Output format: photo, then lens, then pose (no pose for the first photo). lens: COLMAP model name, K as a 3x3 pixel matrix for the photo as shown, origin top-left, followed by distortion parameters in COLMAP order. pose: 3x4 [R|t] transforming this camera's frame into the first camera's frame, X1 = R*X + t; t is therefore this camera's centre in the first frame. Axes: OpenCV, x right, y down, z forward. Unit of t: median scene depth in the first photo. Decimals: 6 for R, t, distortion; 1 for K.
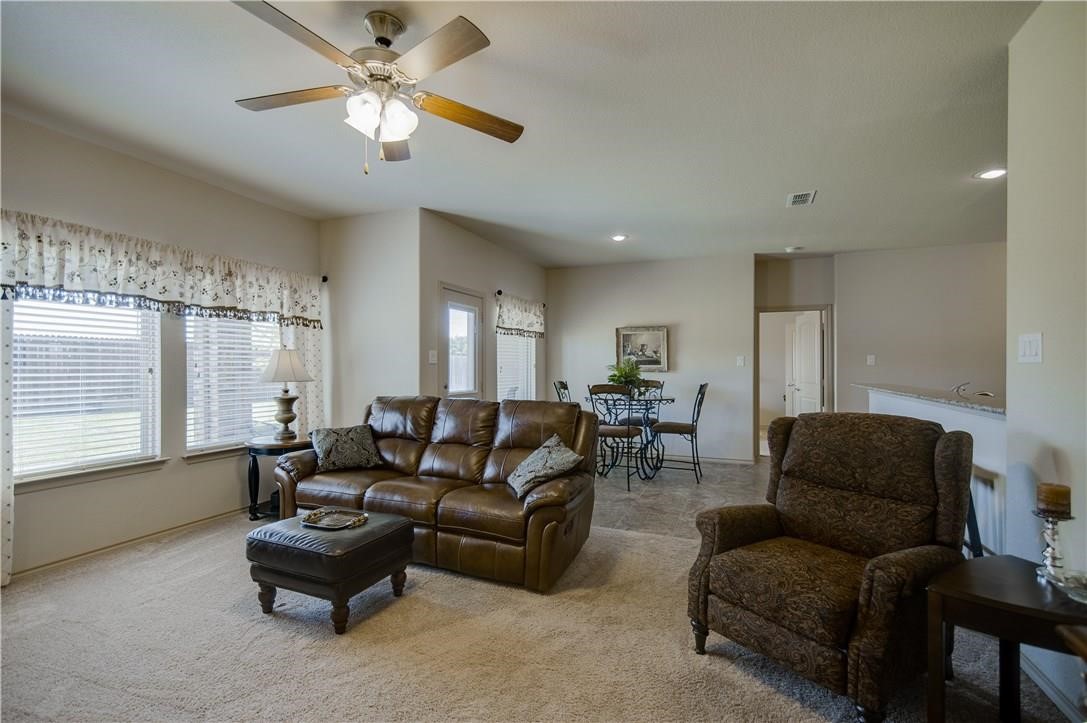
lens RADIAL K [[493.6, 0, 543.9], [0, 493.6, 367.3], [0, 0, 1]] dist [-0.000405, 0.002214]
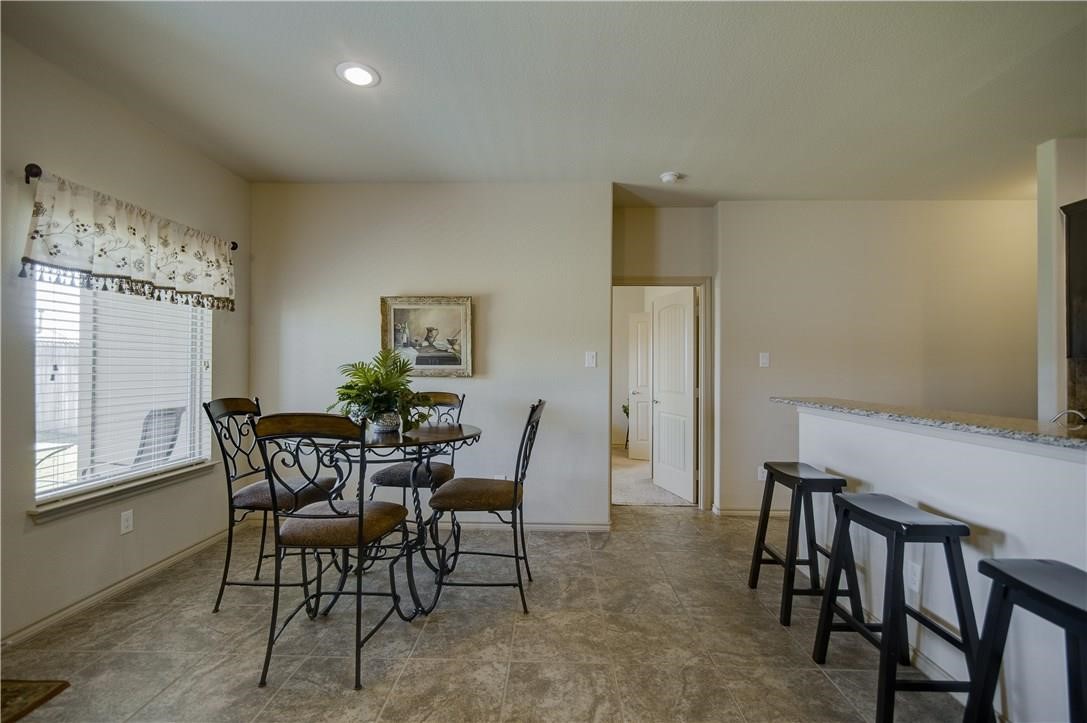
lens RADIAL K [[493.6, 0, 542.3], [0, 493.6, 364.6], [0, 0, 1]] dist [-0.000405, 0.002214]
pose [[0.937224, 0.006993, 0.348658, 0.150276], [-0.003900, 0.999947, -0.009573, 0.000479], [-0.348707, 0.007612, 0.937201, 0.514183]]
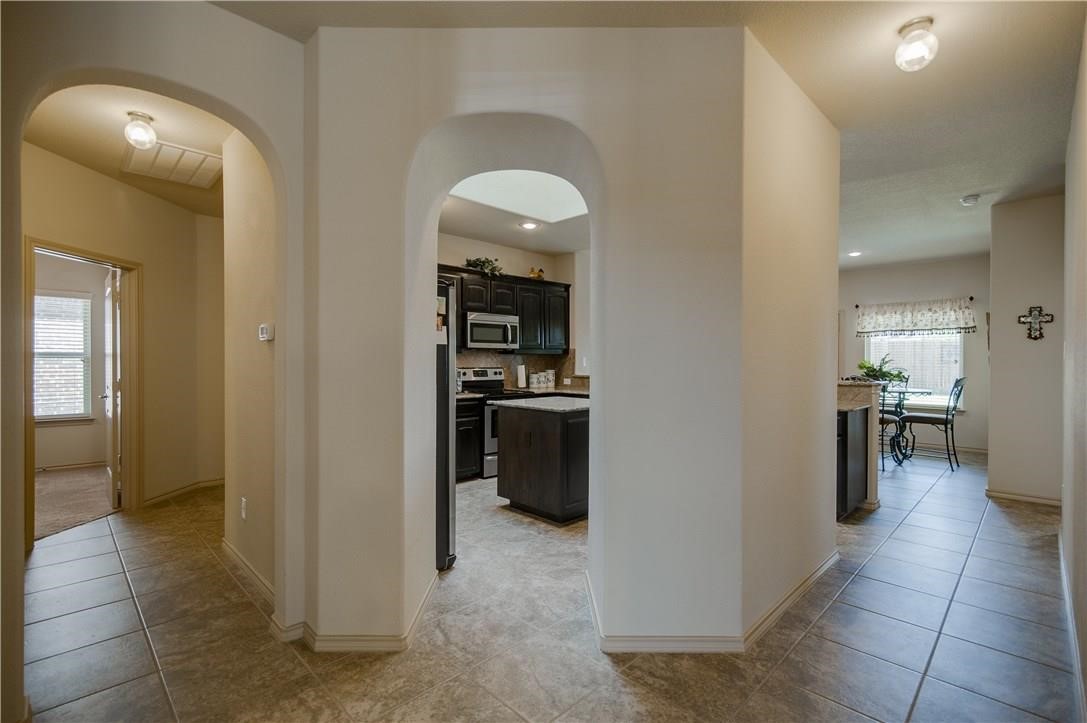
lens RADIAL K [[493.6, 0, 544.6], [0, 493.6, 362.8], [0, 0, 1]] dist [-0.000405, 0.002214]
pose [[-0.386480, 0.003347, -0.922292, 1.526961], [-0.003944, 0.999978, 0.005281, -0.000601], [0.922289, 0.005678, -0.386459, 0.755467]]
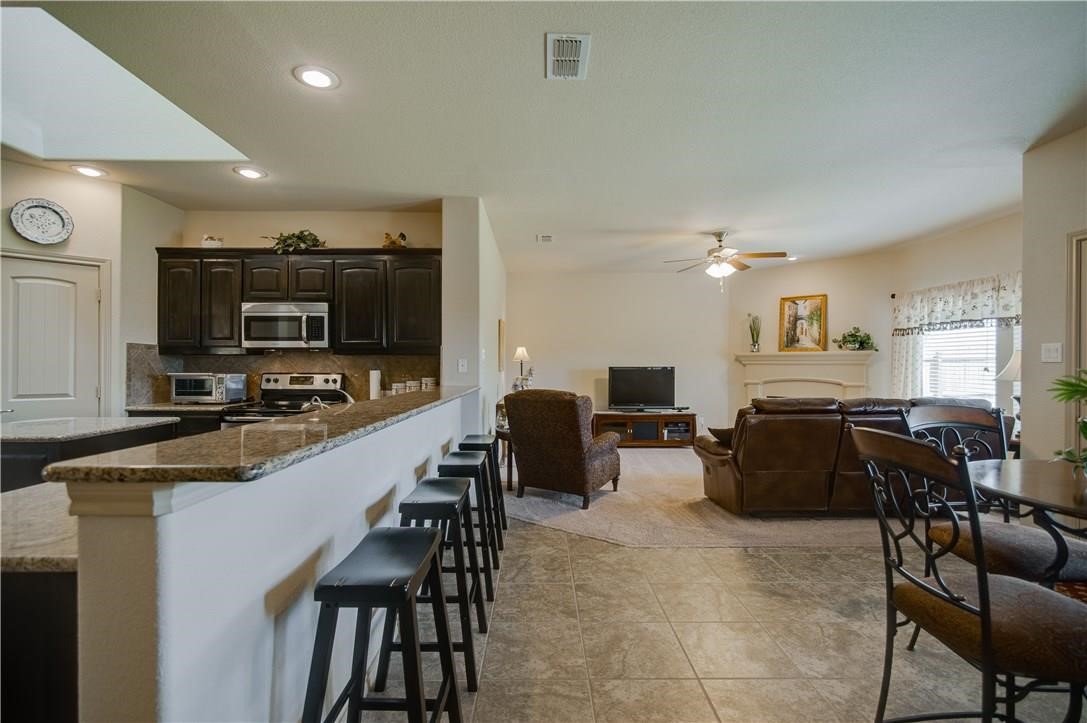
lens RADIAL K [[493.6, 0, 539.2], [0, 493.6, 367.4], [0, 0, 1]] dist [-0.000405, 0.002214]
pose [[-0.925604, -0.002053, -0.378488, 0.566539], [-0.005007, 0.999964, 0.006823, -0.001109], [0.378461, 0.008211, -0.925581, 1.123784]]
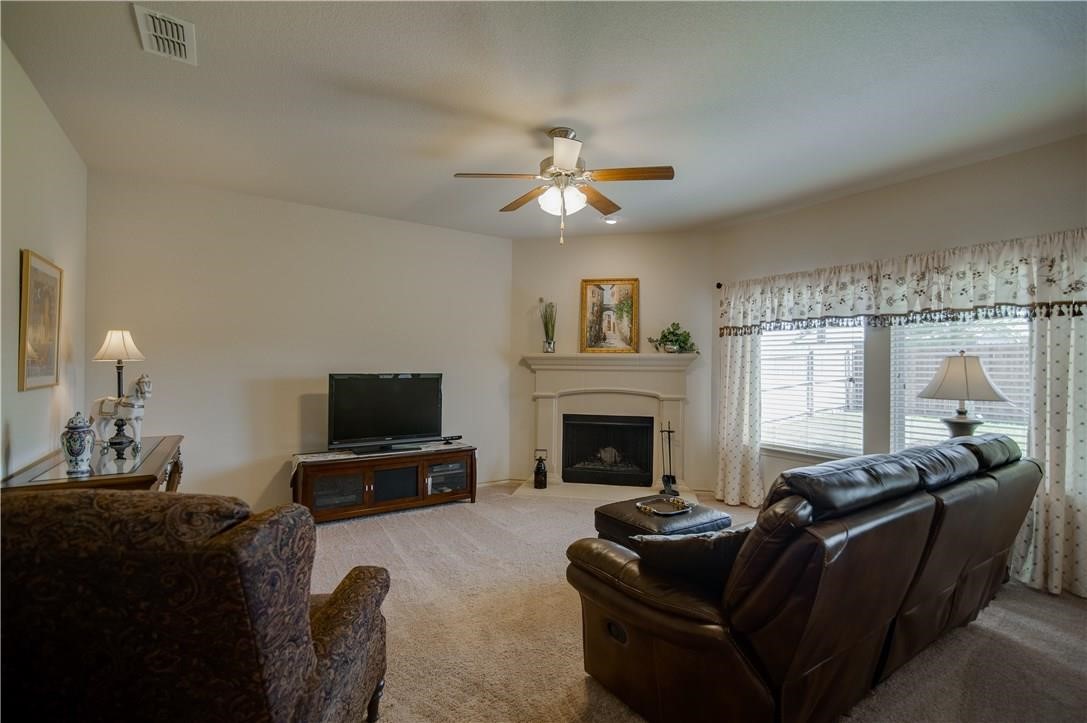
lens RADIAL K [[493.6, 0, 542.3], [0, 493.6, 364.9], [0, 0, 1]] dist [-0.000405, 0.002214]
pose [[-0.564561, -0.009679, -0.825335, 0.321562], [-0.012290, 0.999919, -0.003319, -0.009077], [0.825300, 0.008269, -0.564634, 0.648581]]
